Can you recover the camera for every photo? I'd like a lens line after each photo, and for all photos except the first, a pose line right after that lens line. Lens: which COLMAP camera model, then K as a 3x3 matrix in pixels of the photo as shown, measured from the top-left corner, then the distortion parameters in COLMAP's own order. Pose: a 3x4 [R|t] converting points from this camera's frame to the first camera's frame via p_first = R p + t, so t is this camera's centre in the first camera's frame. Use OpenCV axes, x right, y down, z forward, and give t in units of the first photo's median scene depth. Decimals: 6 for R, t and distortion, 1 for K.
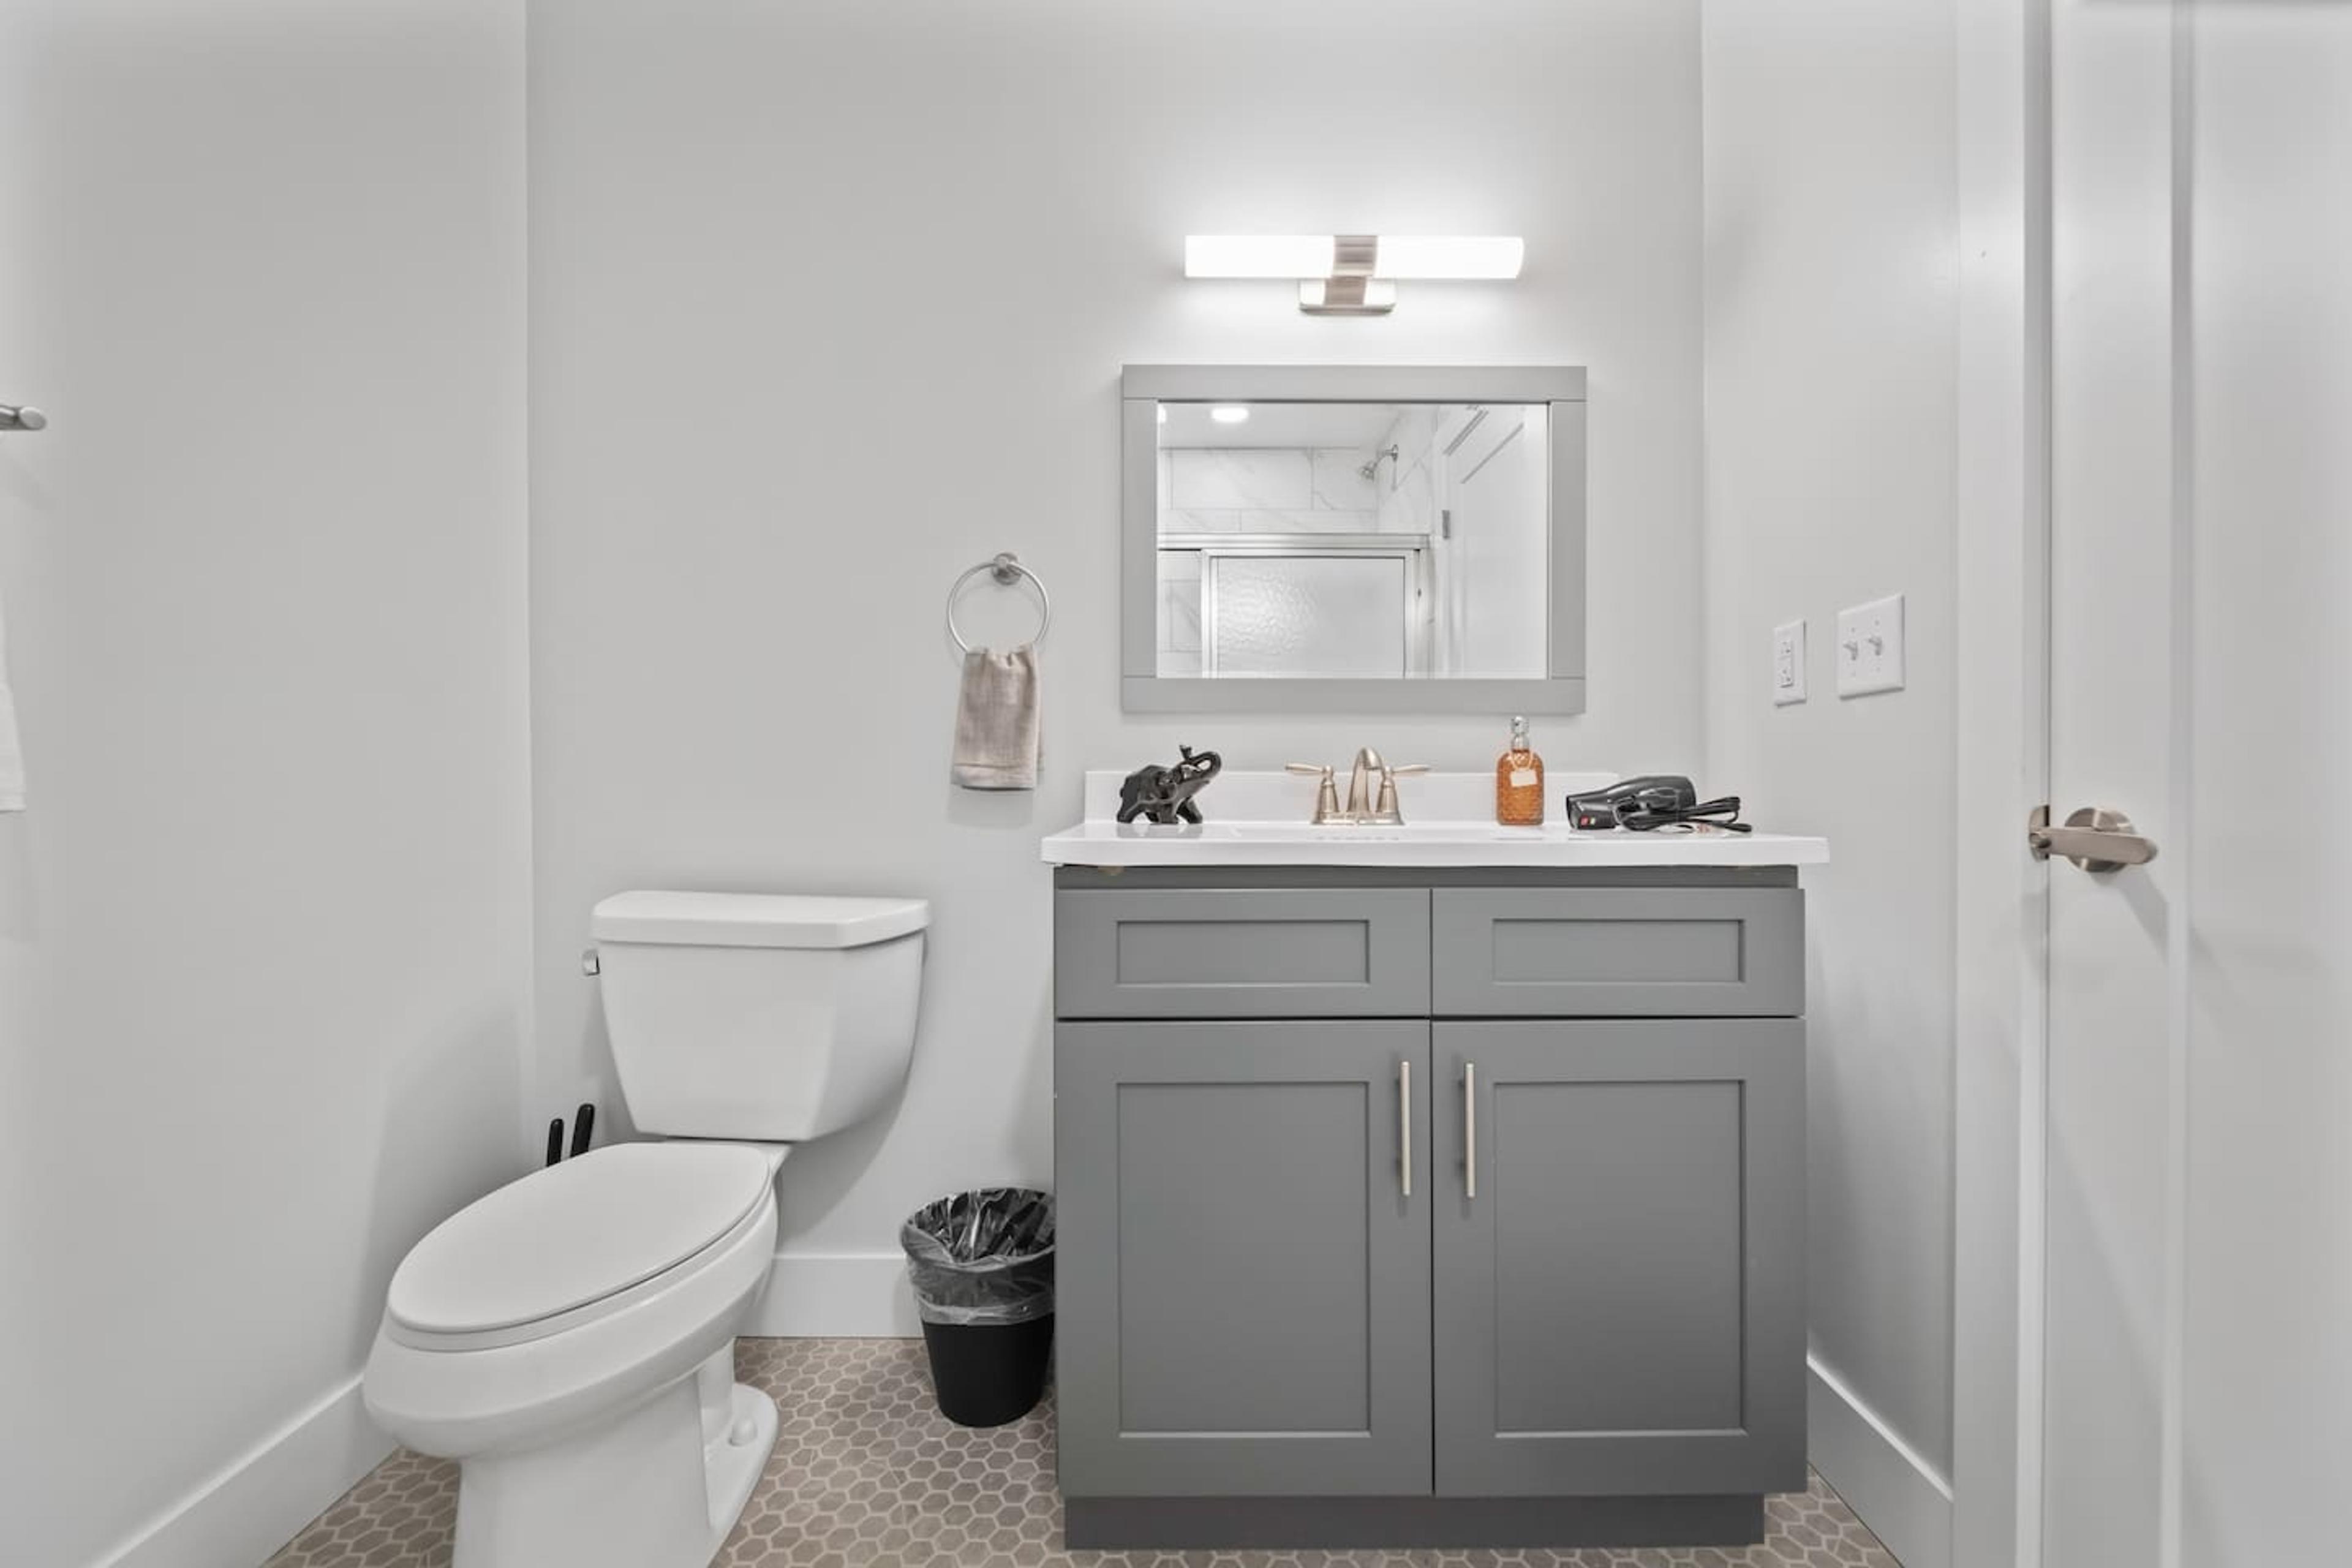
lens RADIAL K [[1018.2, 0, 1176.0], [0, 1018.2, 784.0], [0, 0, 1]] dist [0.000570, 0.000078]
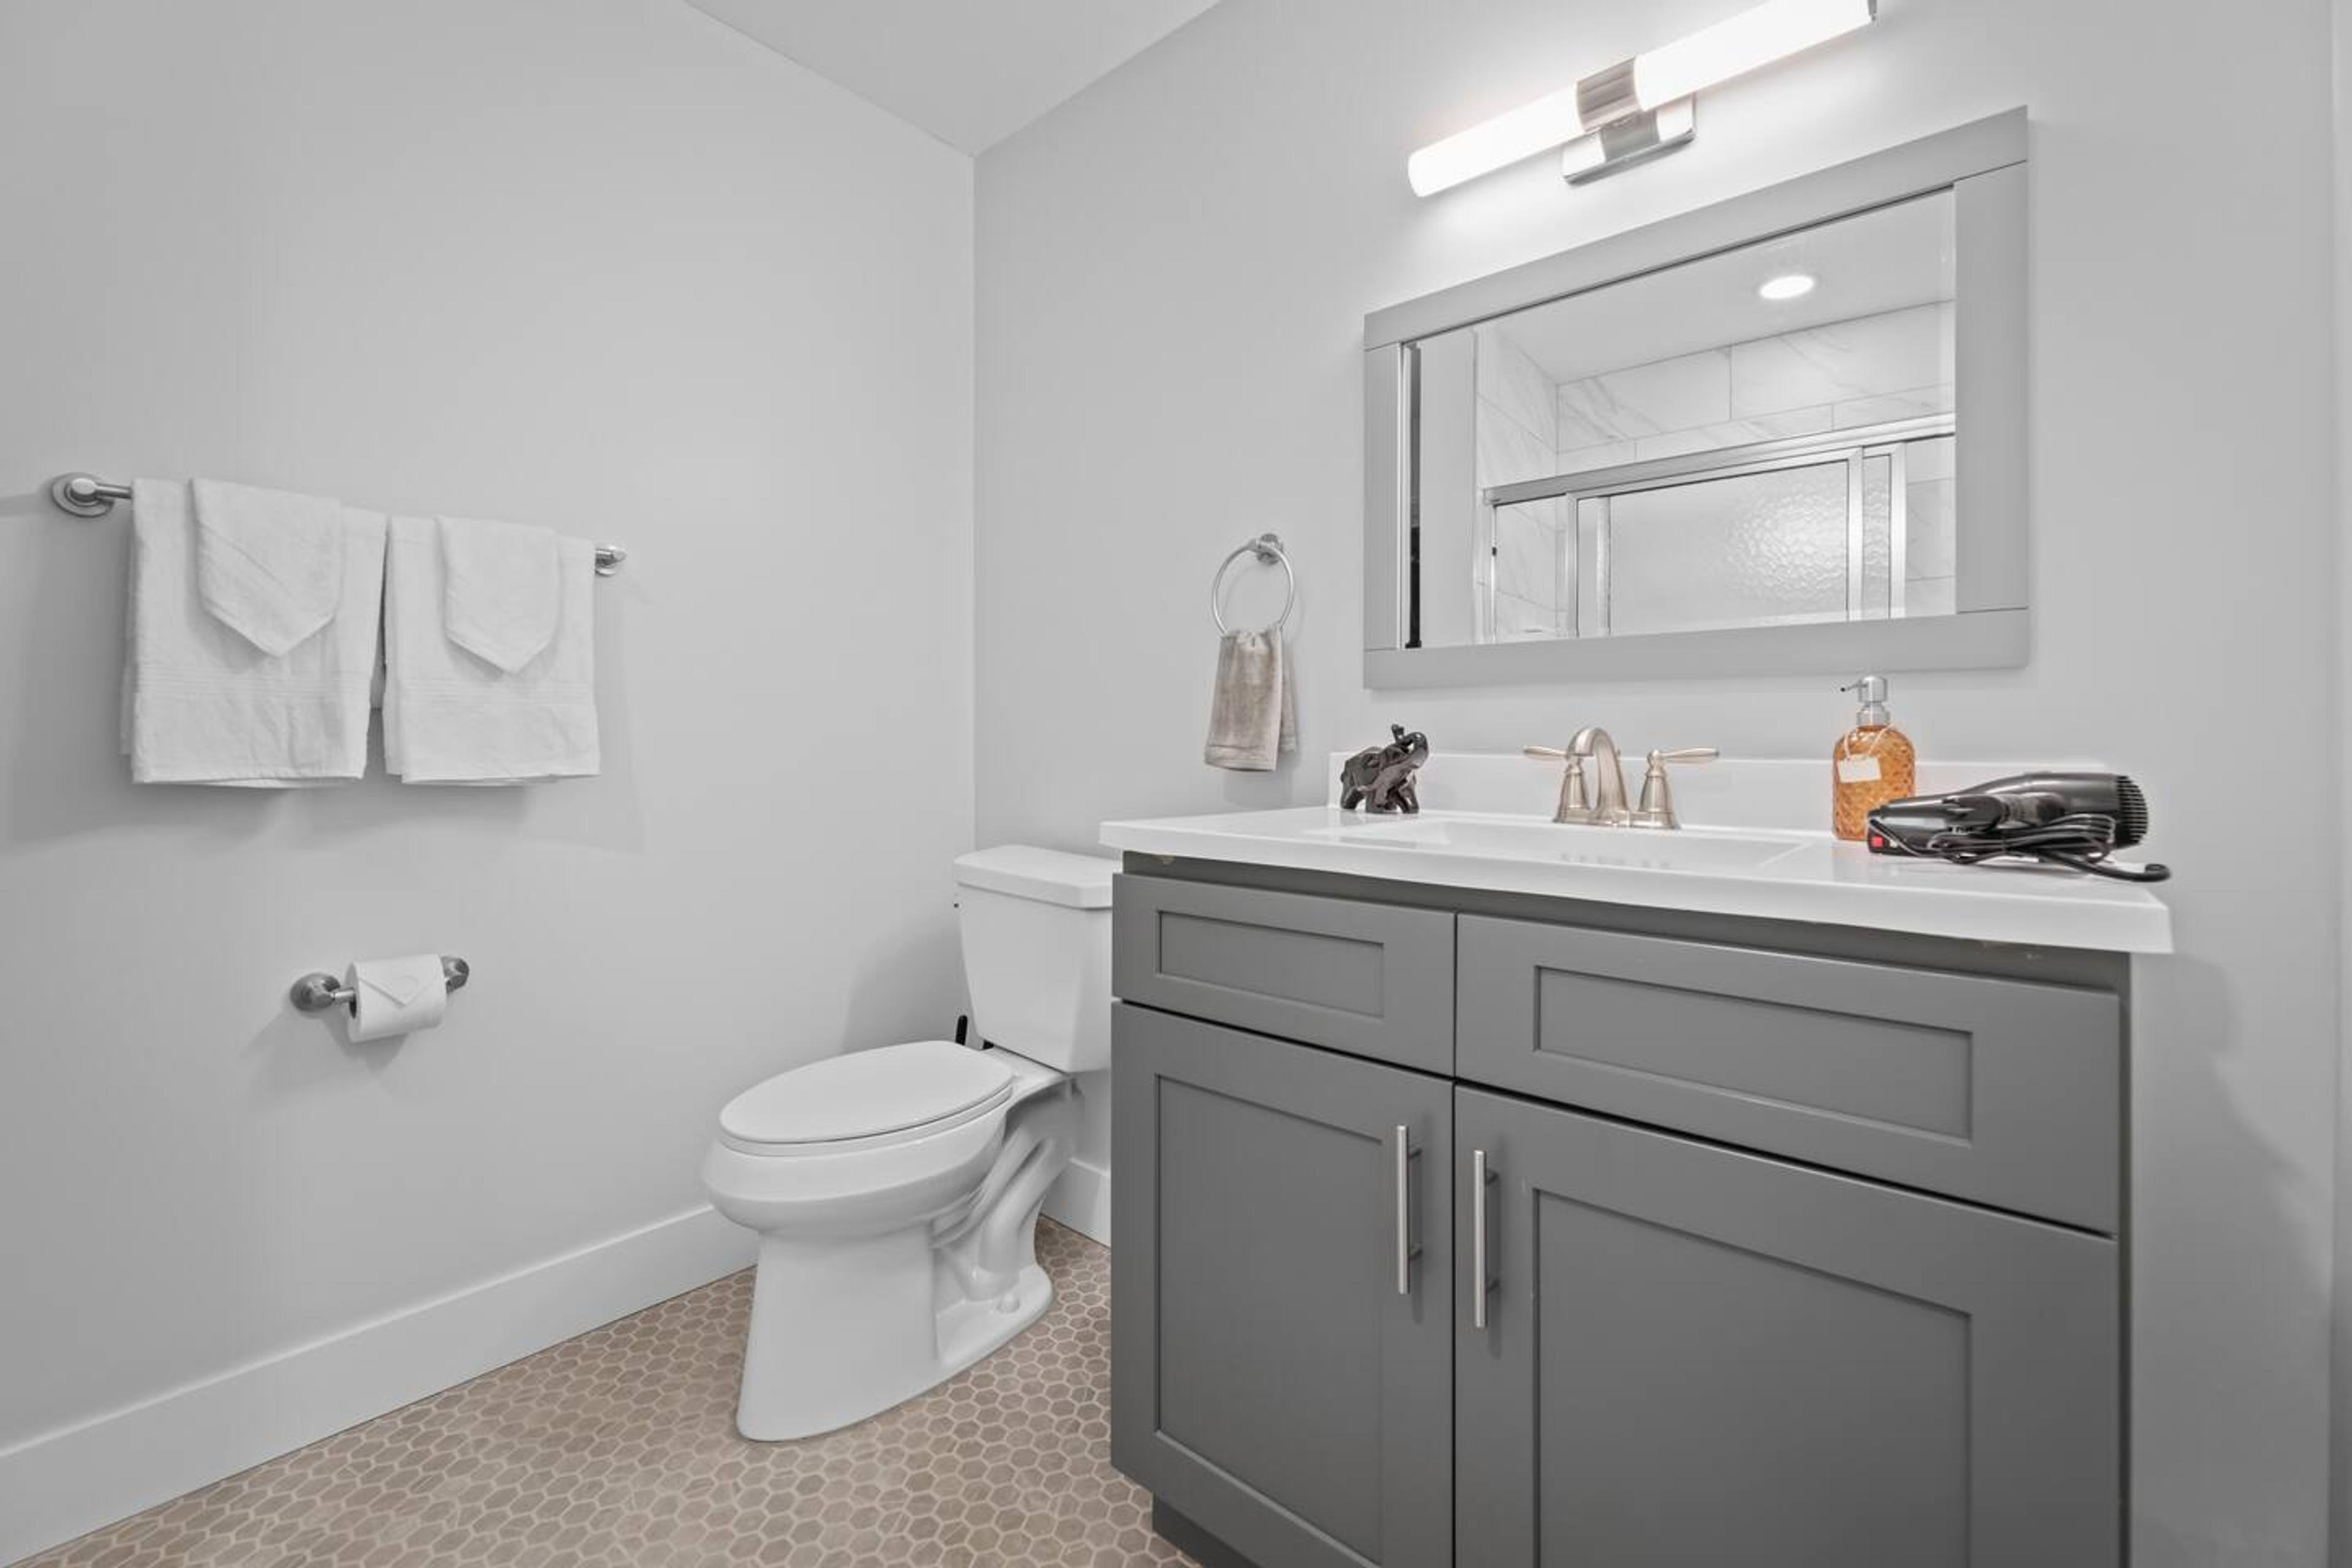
lens RADIAL K [[1032.8, 0, 1171.0], [0, 1032.8, 736.0], [0, 0, 1]] dist [0.000090, 0.000232]
pose [[0.731426, -0.001217, -0.681920, 0.471354], [-0.006342, 0.999943, -0.008587, -0.019124], [0.681891, 0.010605, 0.731377, 0.201270]]
